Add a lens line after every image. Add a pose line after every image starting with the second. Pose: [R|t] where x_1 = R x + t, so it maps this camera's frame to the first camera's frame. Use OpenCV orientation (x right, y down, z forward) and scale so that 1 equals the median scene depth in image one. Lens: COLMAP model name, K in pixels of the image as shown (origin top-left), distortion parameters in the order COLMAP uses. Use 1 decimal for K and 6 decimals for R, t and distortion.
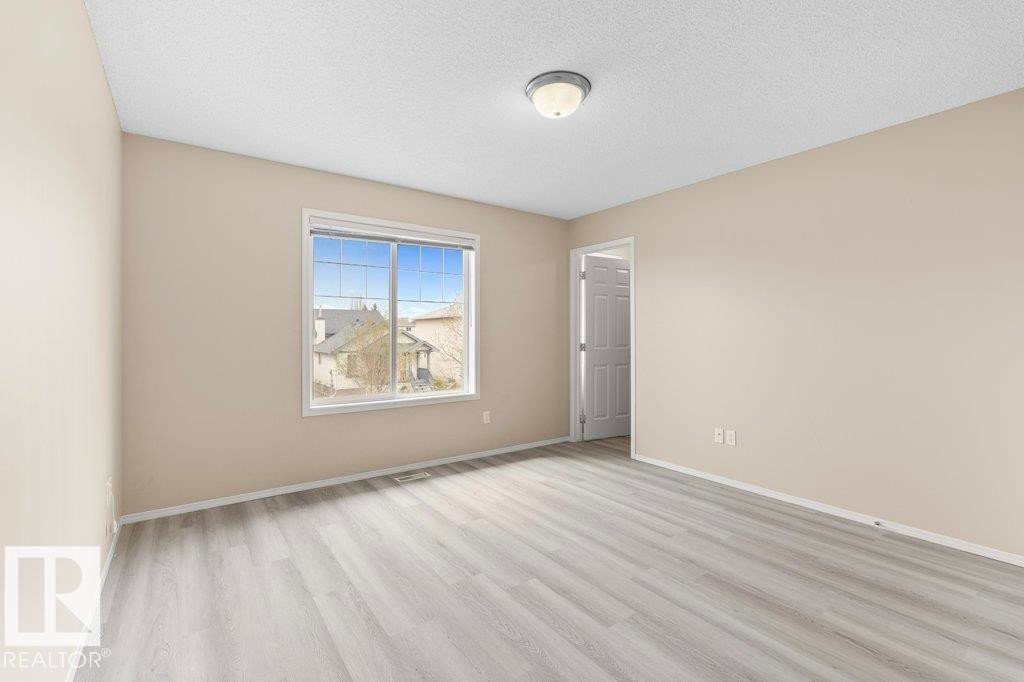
lens RADIAL K [[456.8, 0, 511.6], [0, 456.8, 344.1], [0, 0, 1]] dist [-0.004321, -0.000036]
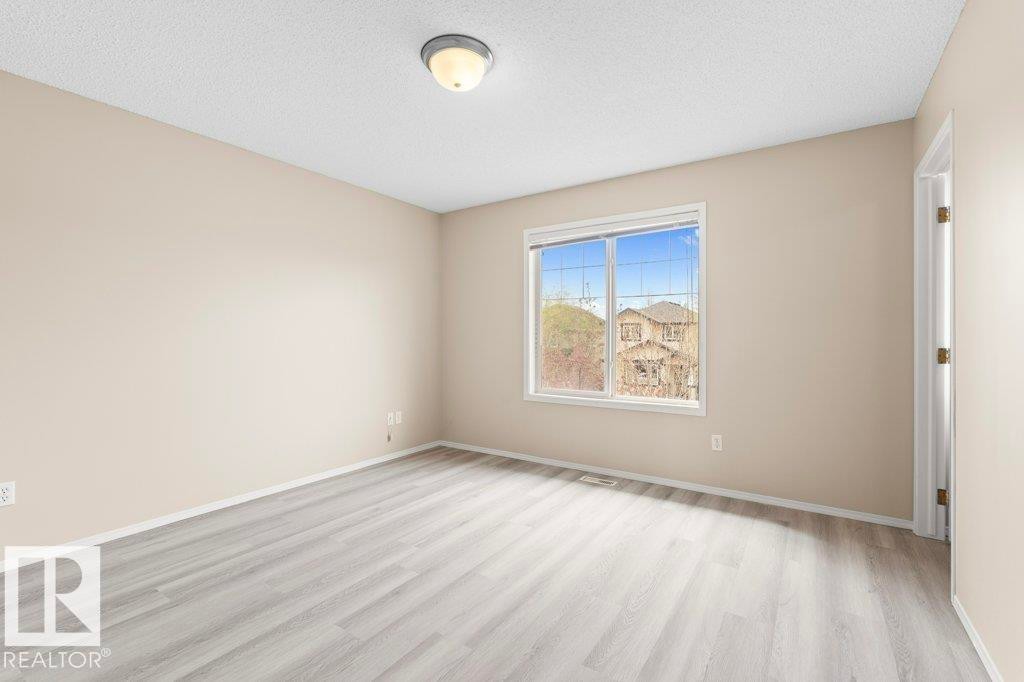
lens RADIAL K [[456.8, 0, 511.0], [0, 456.8, 340.8], [0, 0, 1]] dist [-0.004321, -0.000036]
pose [[0.342476, 0.009681, -0.939477, 0.656509], [-0.021839, 0.999759, 0.002341, -0.000435], [0.939273, 0.019716, 0.342605, 0.524901]]
